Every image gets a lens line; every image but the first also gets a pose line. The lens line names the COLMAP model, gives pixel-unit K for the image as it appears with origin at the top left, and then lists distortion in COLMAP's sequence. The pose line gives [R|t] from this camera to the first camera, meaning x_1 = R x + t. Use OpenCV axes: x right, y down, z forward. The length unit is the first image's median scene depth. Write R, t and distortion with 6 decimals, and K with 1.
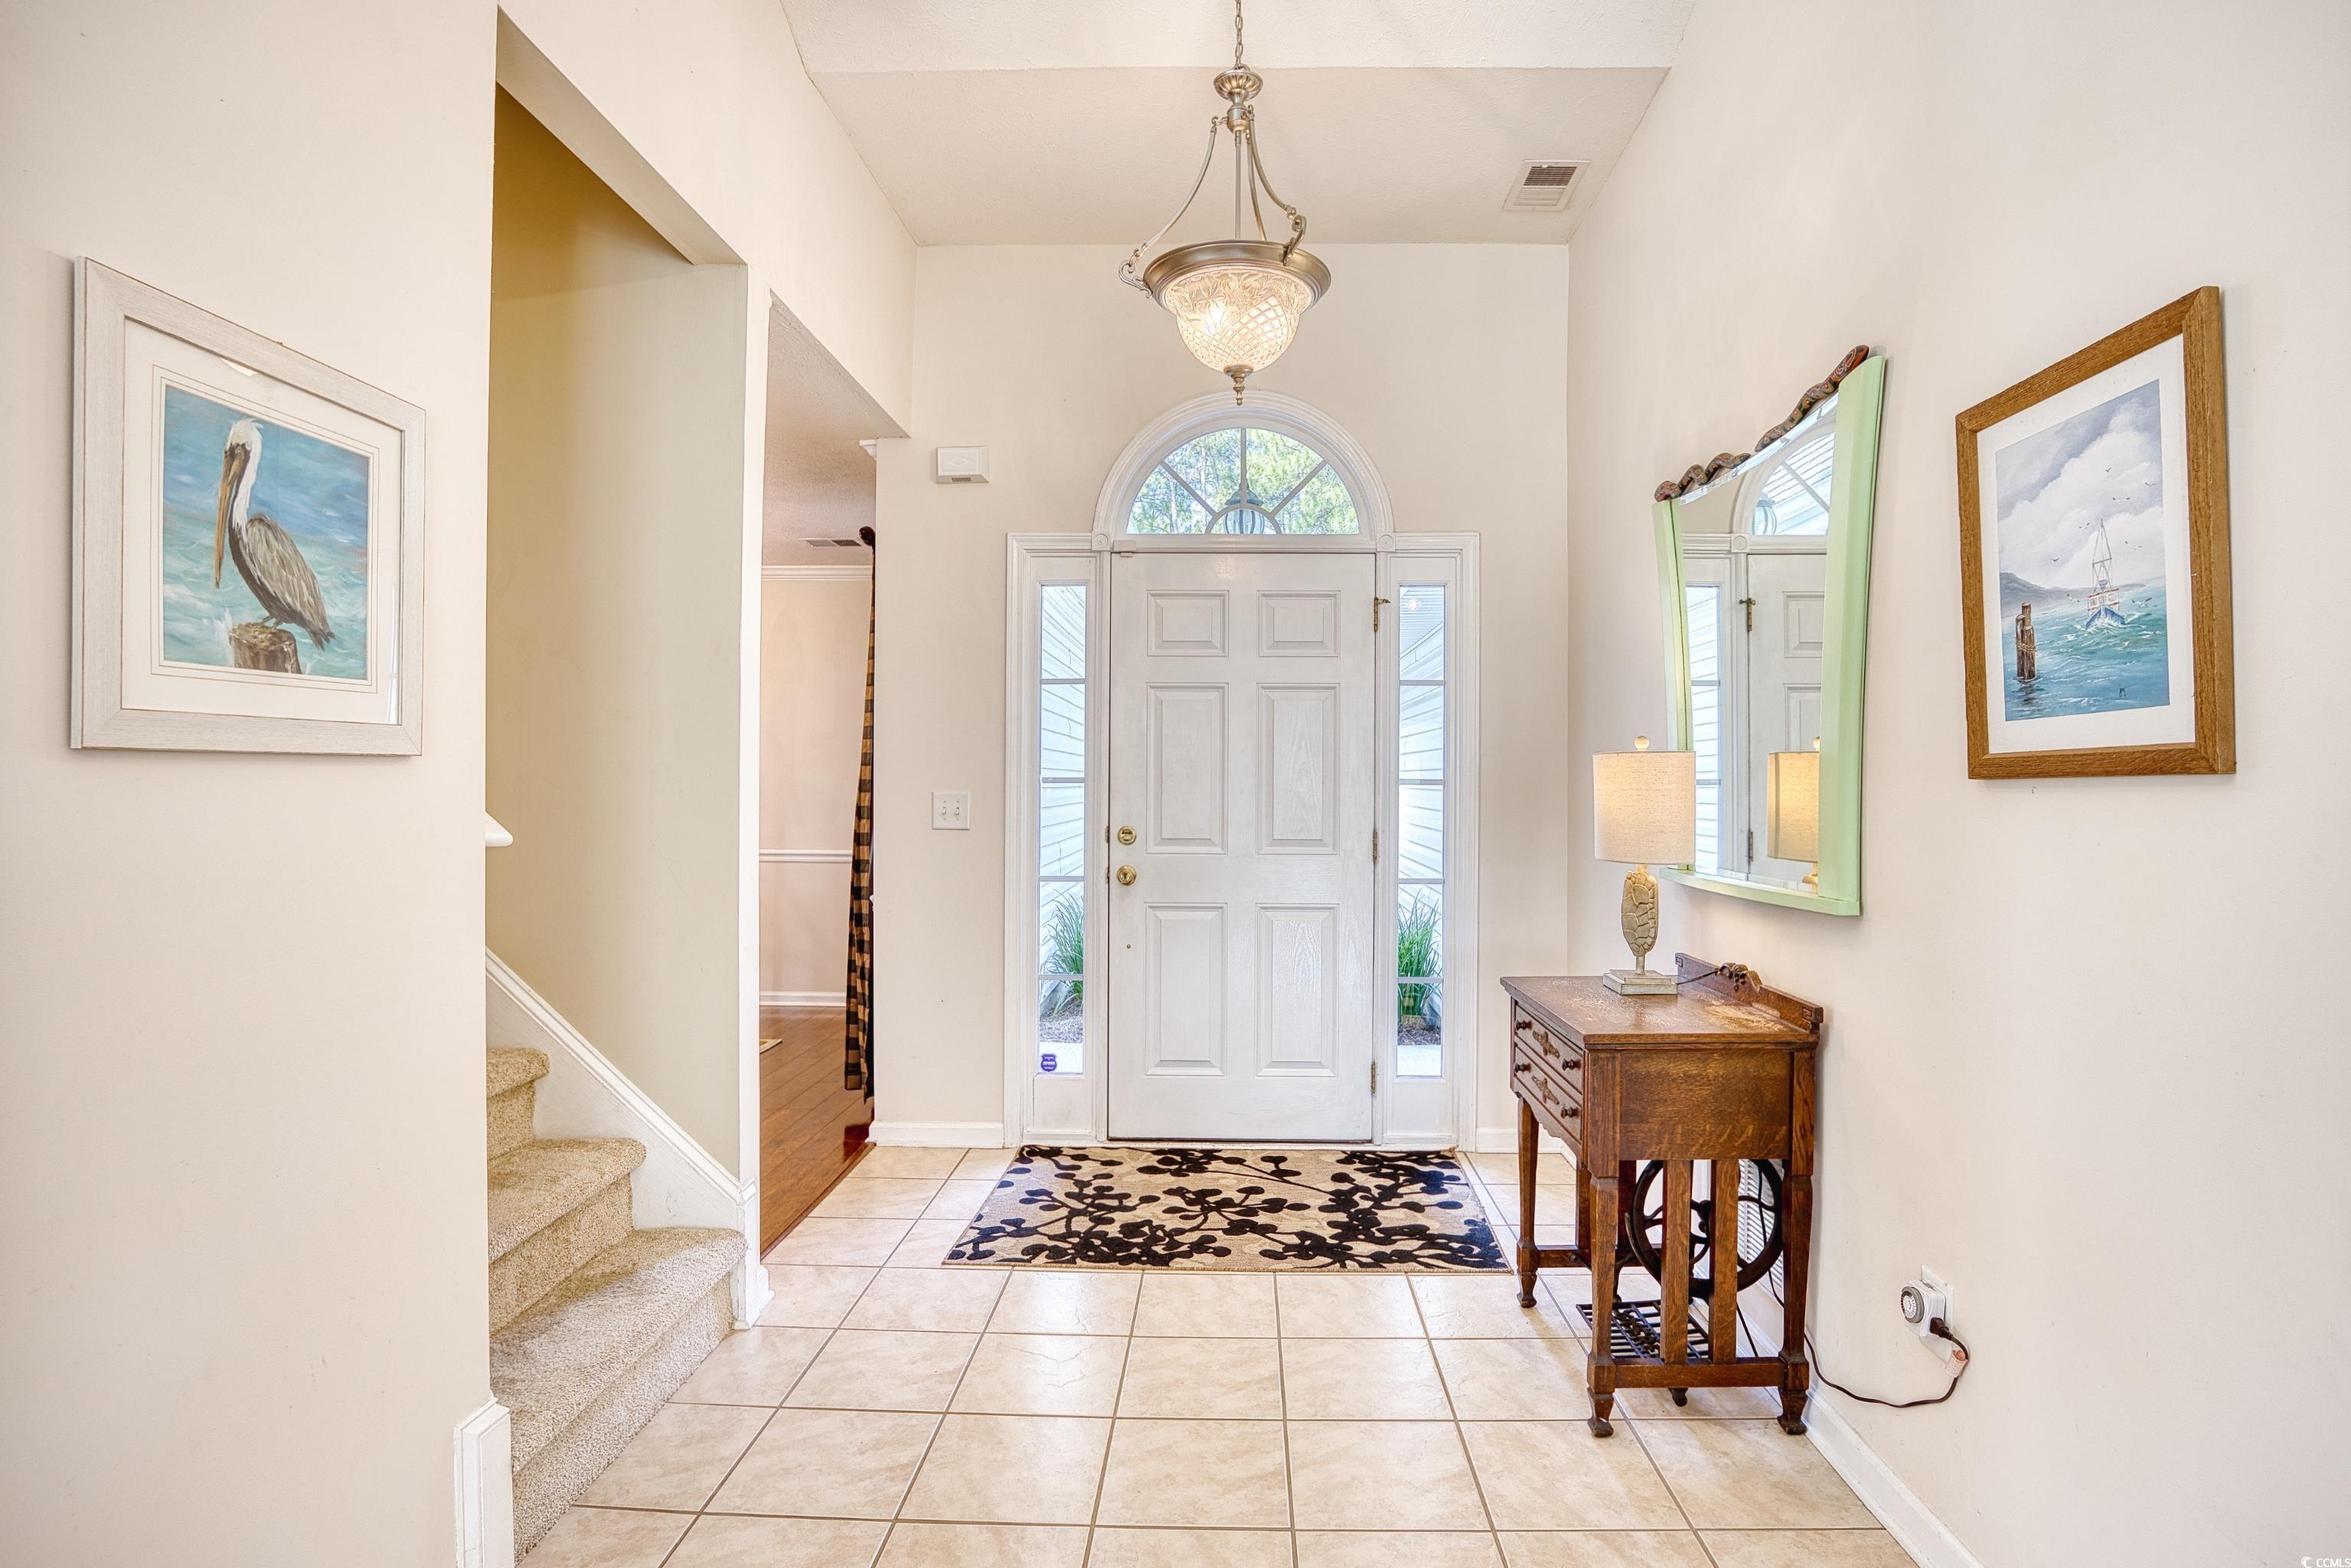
lens RADIAL K [[1120.7, 0, 1190.4], [0, 1120.7, 783.0], [0, 0, 1]] dist [-0.059492, 0.014800]
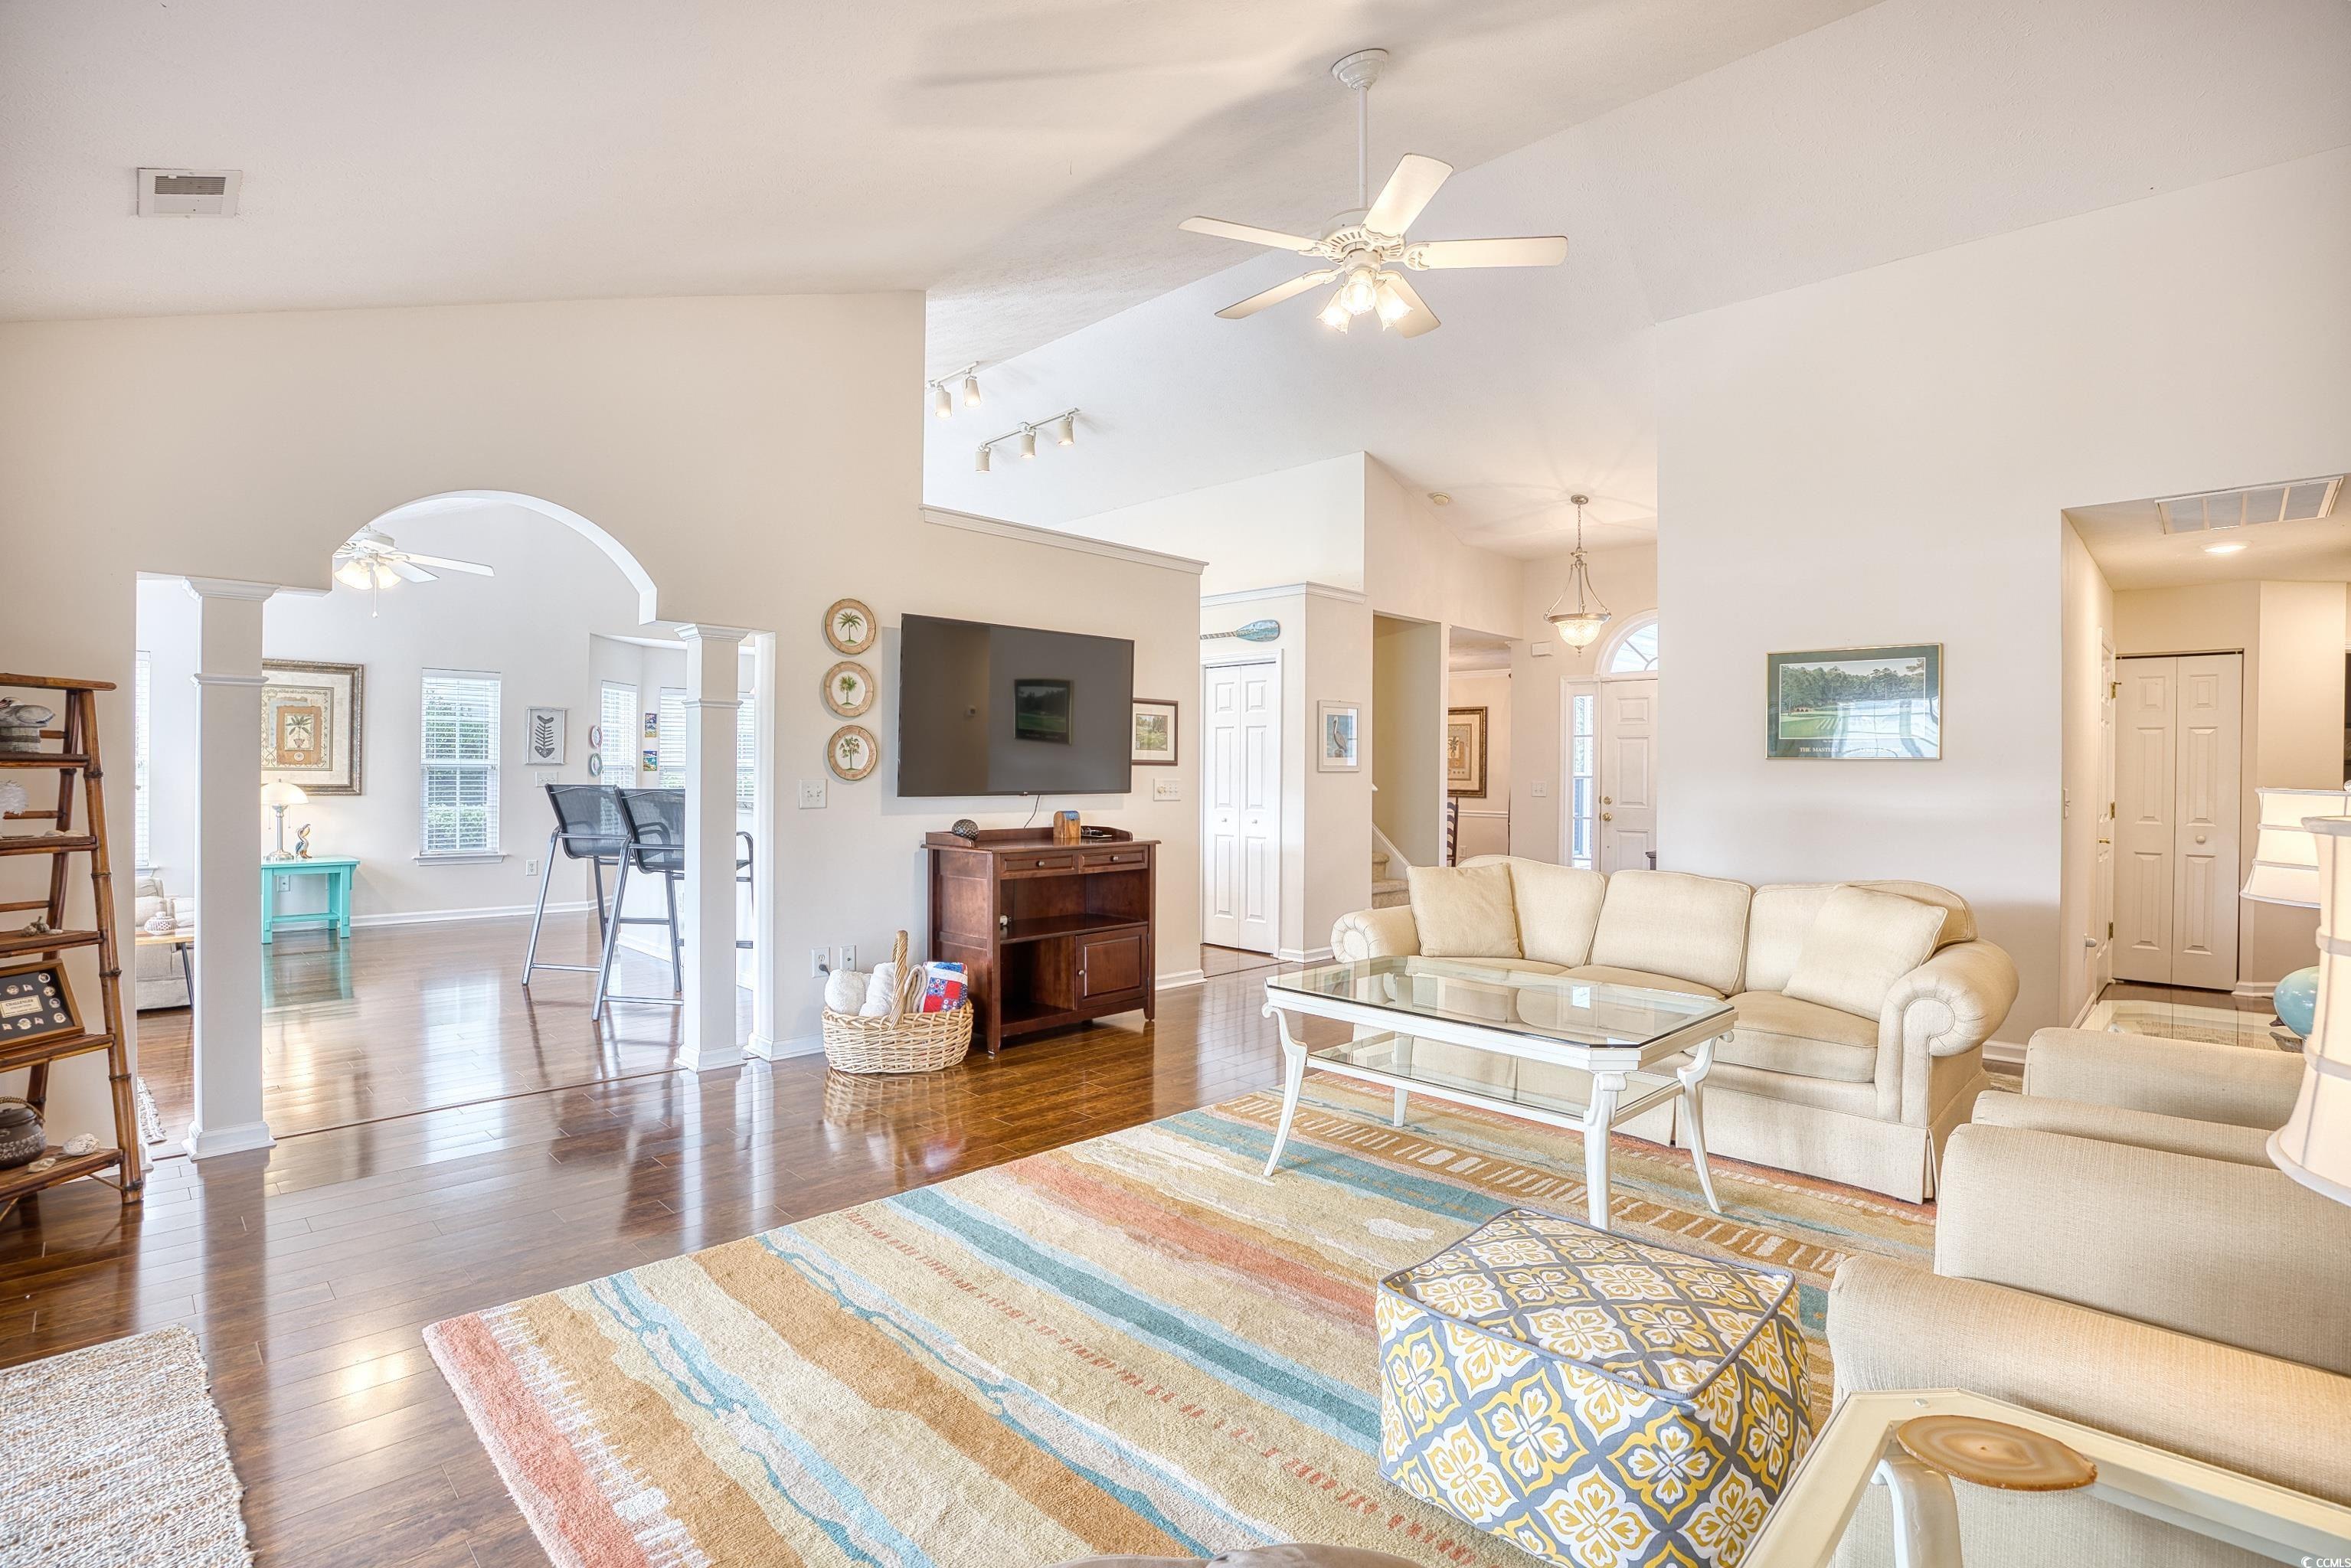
lens RADIAL K [[1120.5, 0, 1174.9], [0, 1120.5, 772.1], [0, 0, 1]] dist [-0.059492, 0.014800]
pose [[0.728415, -0.000216, -0.685136, 0.908757], [-0.003963, 0.999982, -0.004529, 0.000795], [0.685125, 0.006015, 0.728401, -1.380268]]
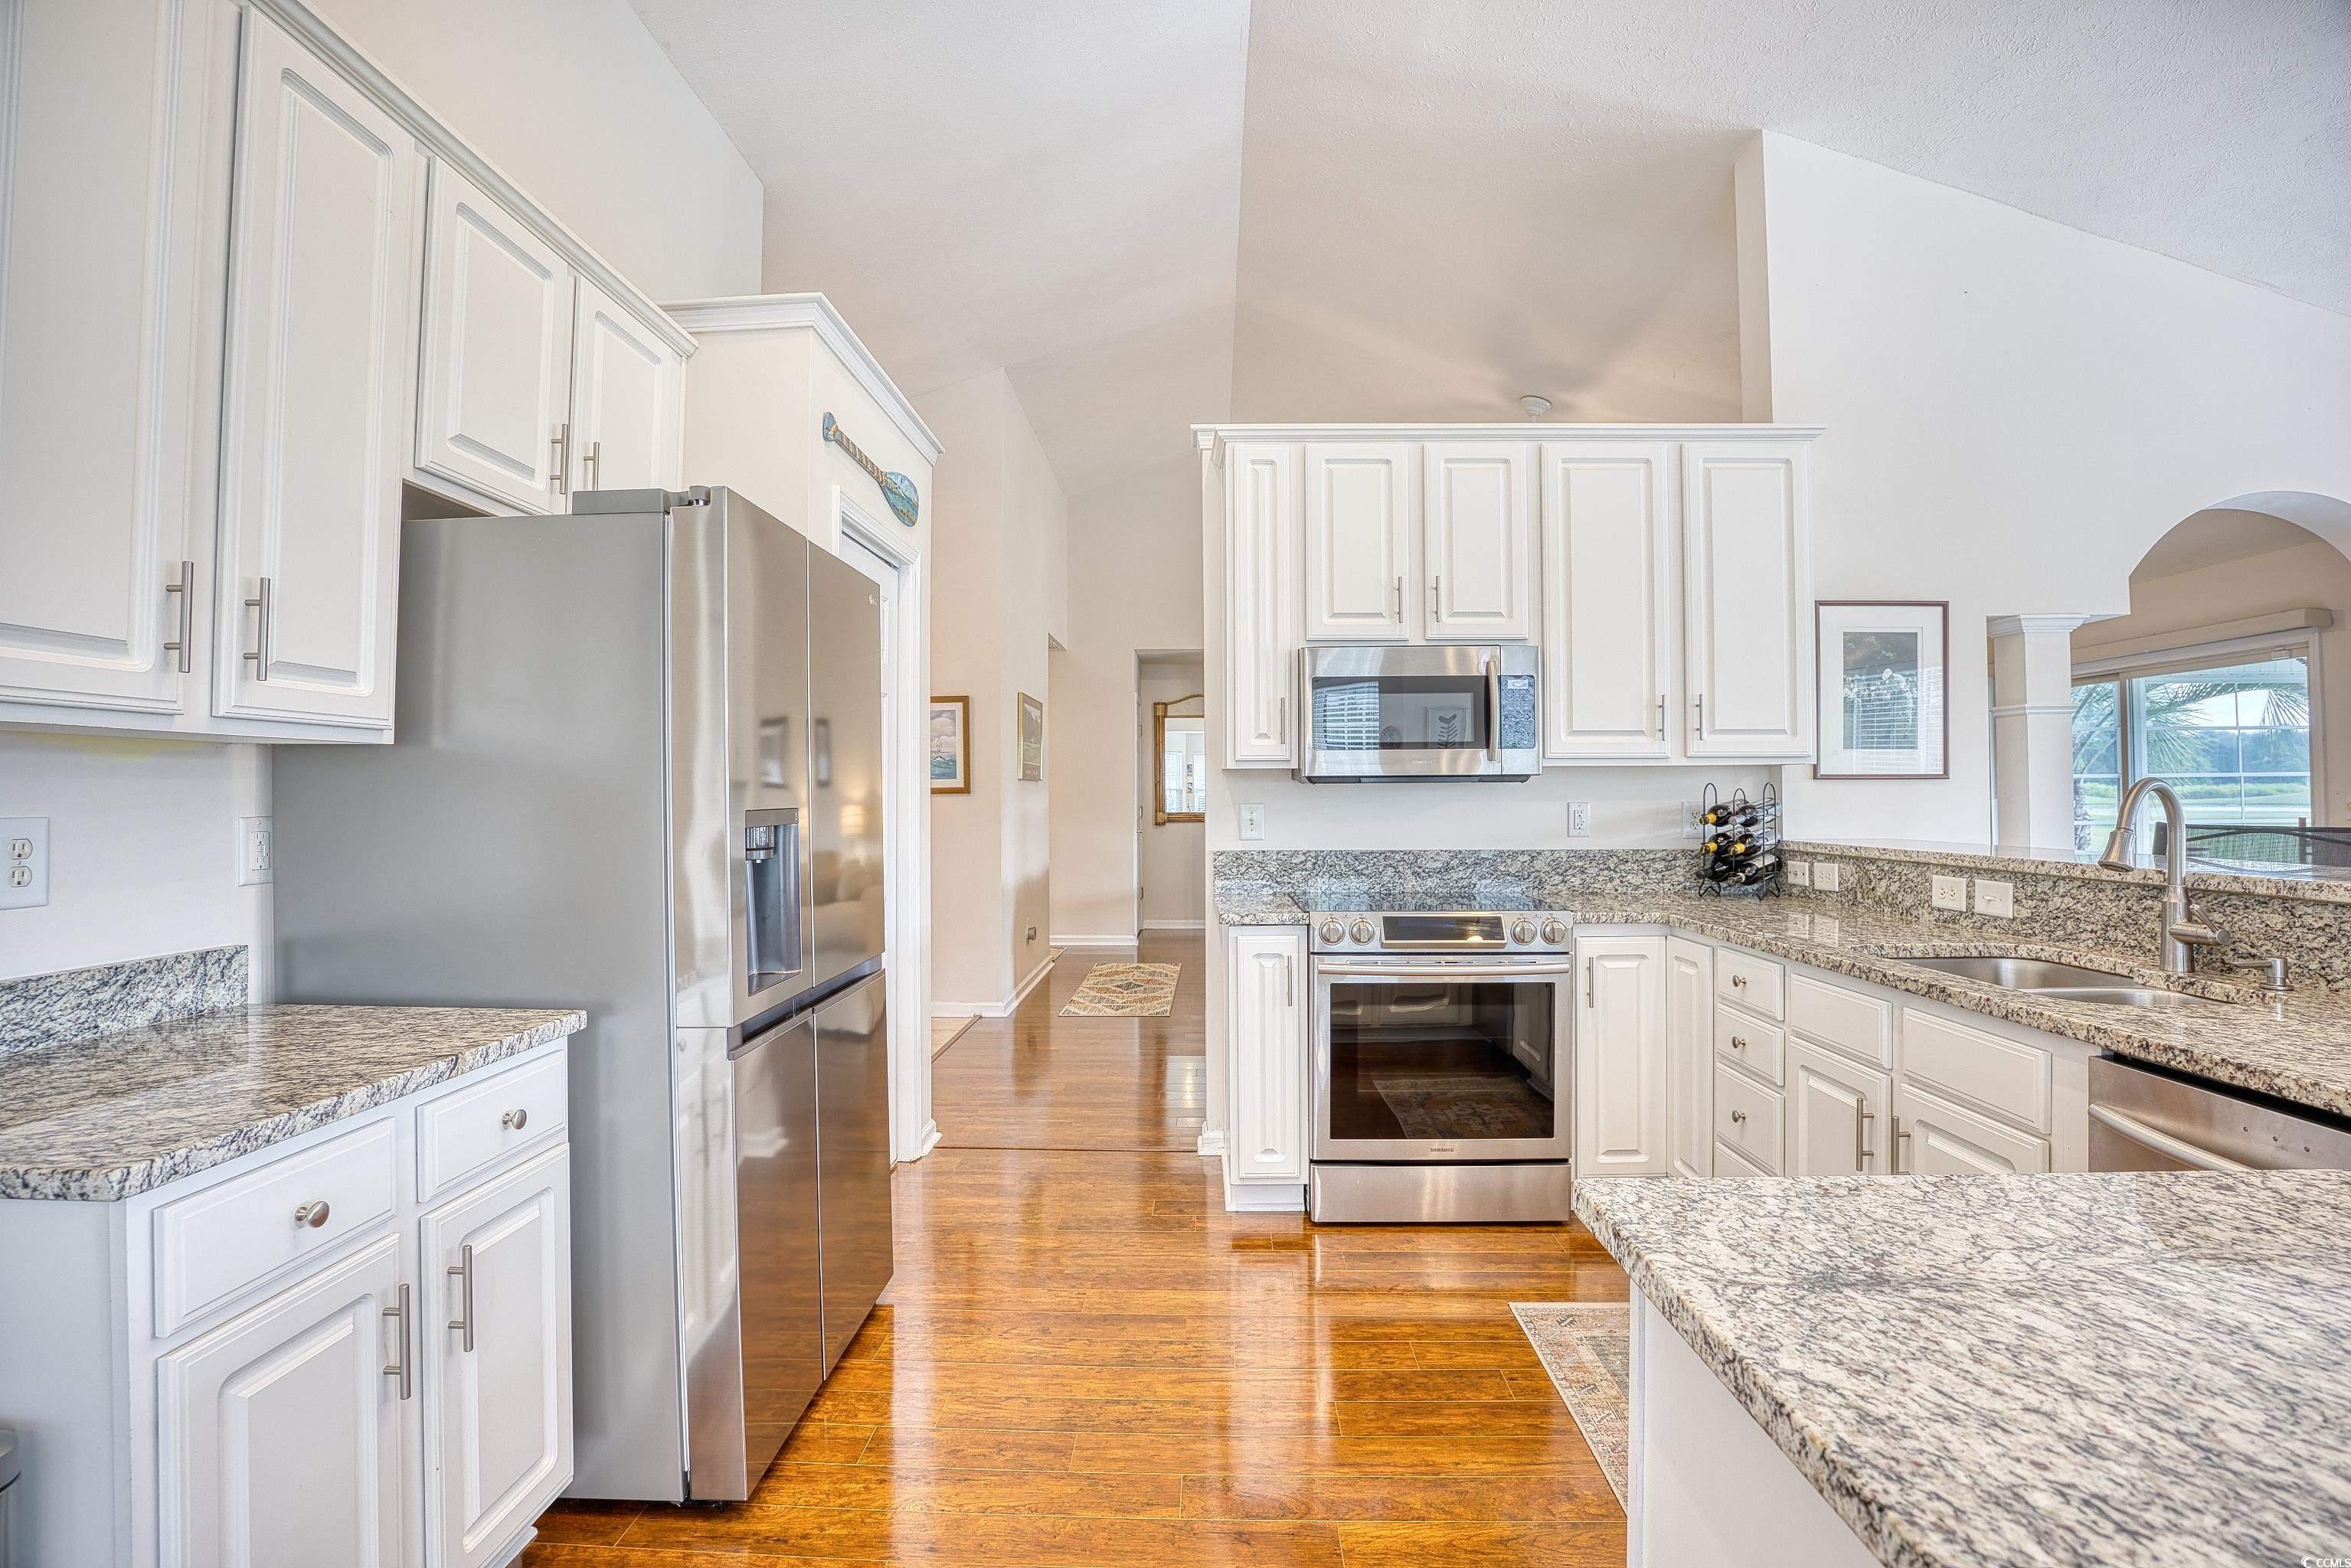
lens RADIAL K [[1120.5, 0, 1181.3], [0, 1120.5, 773.0], [0, 0, 1]] dist [-0.059492, 0.014800]
pose [[-0.004567, 0.012425, 0.999912, -1.402385], [0.005712, 0.999907, -0.012399, -0.013115], [-0.999973, 0.005655, -0.004637, 0.054697]]
